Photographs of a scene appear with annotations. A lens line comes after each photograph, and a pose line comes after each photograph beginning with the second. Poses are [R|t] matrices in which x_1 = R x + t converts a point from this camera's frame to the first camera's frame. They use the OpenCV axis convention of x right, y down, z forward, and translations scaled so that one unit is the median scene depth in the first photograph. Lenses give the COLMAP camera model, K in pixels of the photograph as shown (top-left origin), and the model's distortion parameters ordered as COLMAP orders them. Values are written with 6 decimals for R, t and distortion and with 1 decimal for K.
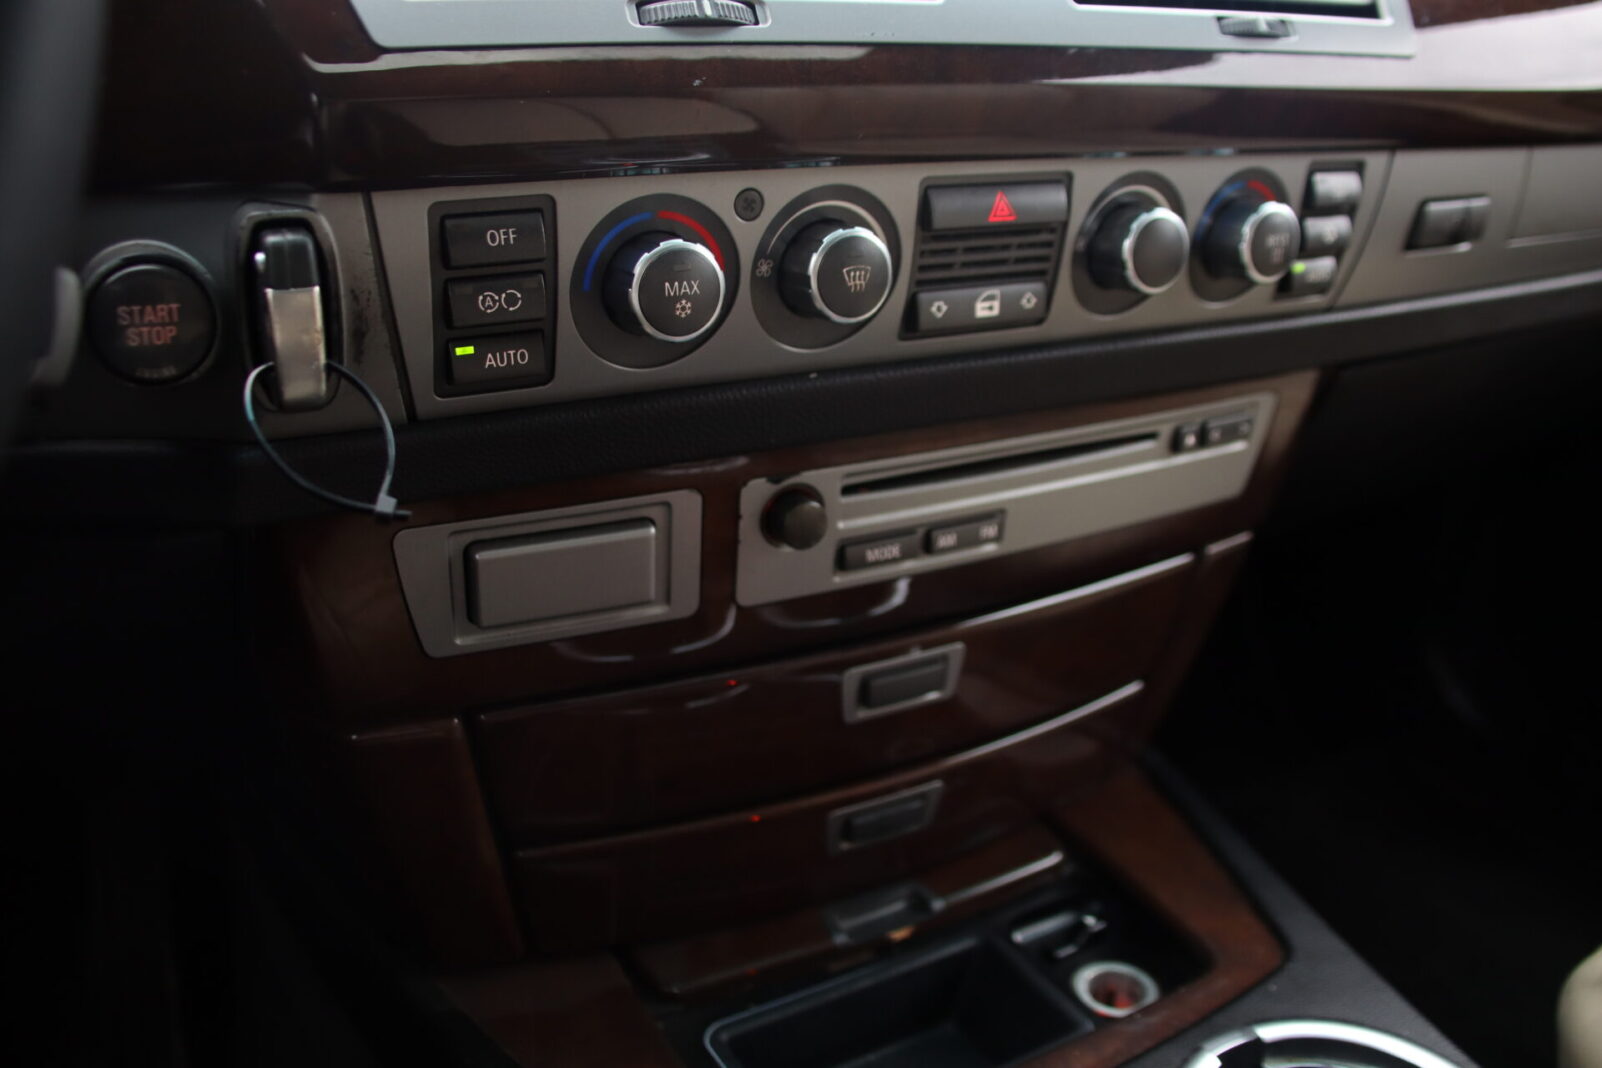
lens RADIAL K [[1321.7, 0, 787.8], [0, 1321.7, 518.9], [0, 0, 1]] dist [-0.132228, 0.053830]
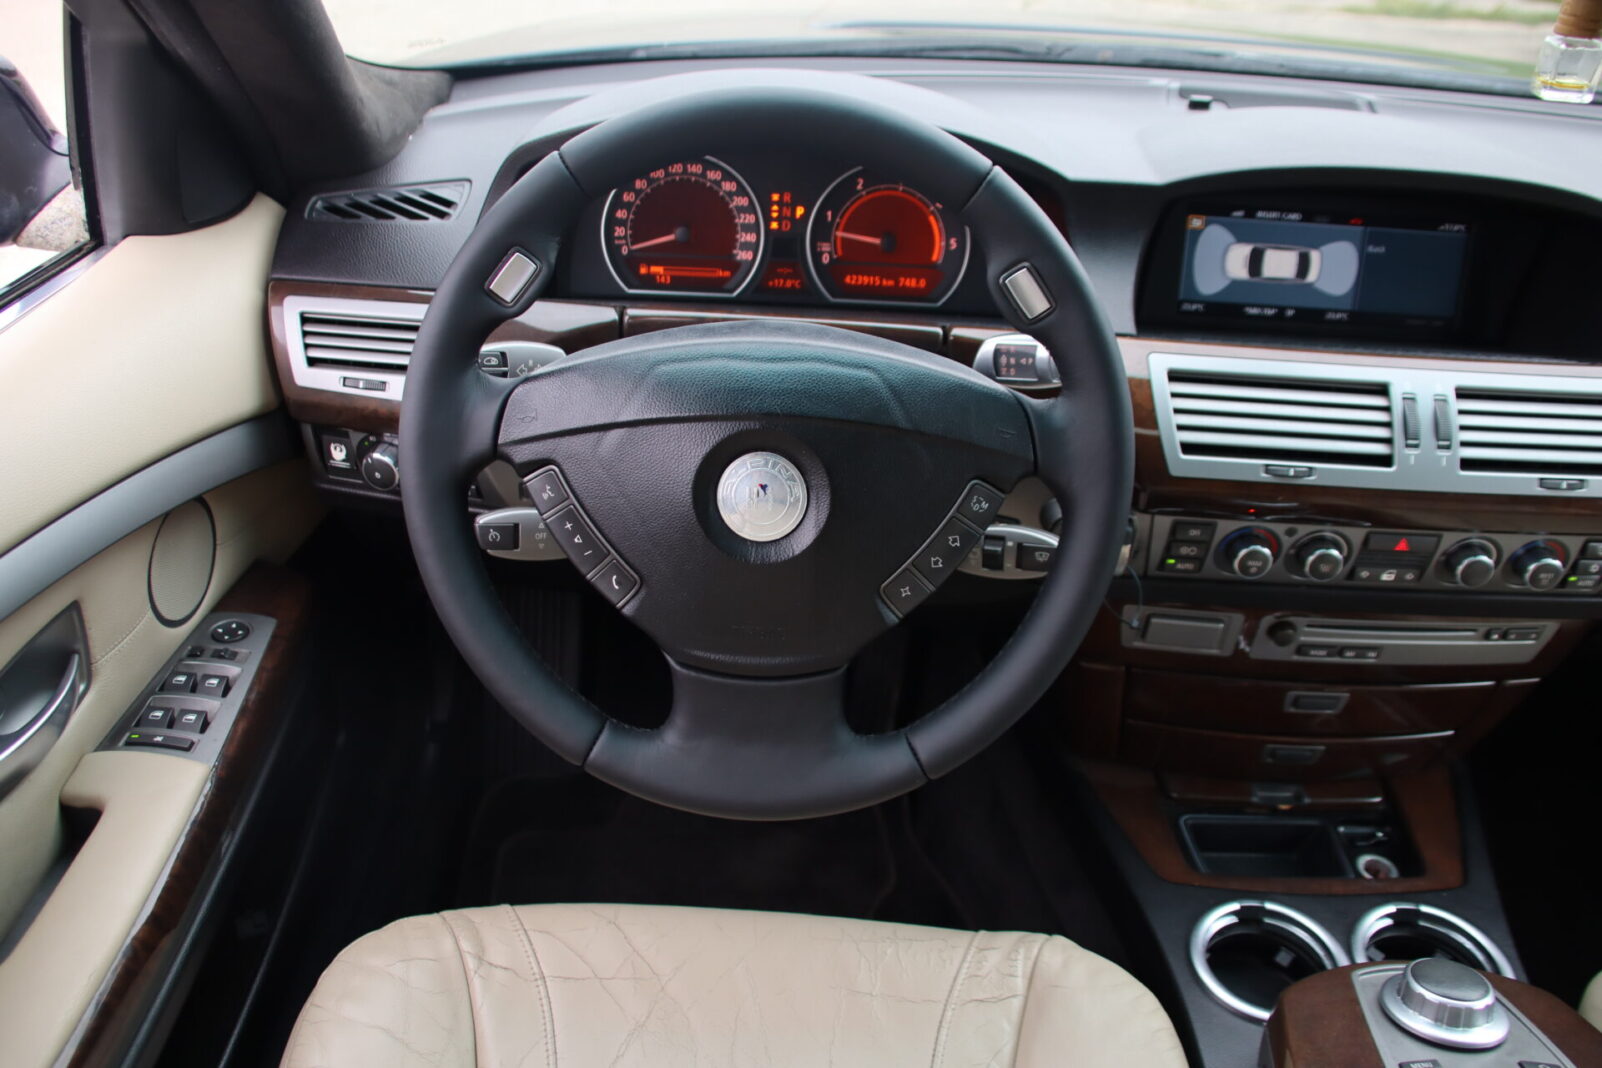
lens RADIAL K [[1321.7, 0, 794.7], [0, 1321.7, 535.0], [0, 0, 1]] dist [-0.132228, 0.053830]
pose [[0.877720, 0.290838, -0.380816, 0.072060], [-0.212507, 0.948568, 0.234648, -0.515083], [0.429474, -0.125029, 0.894382, -1.412387]]
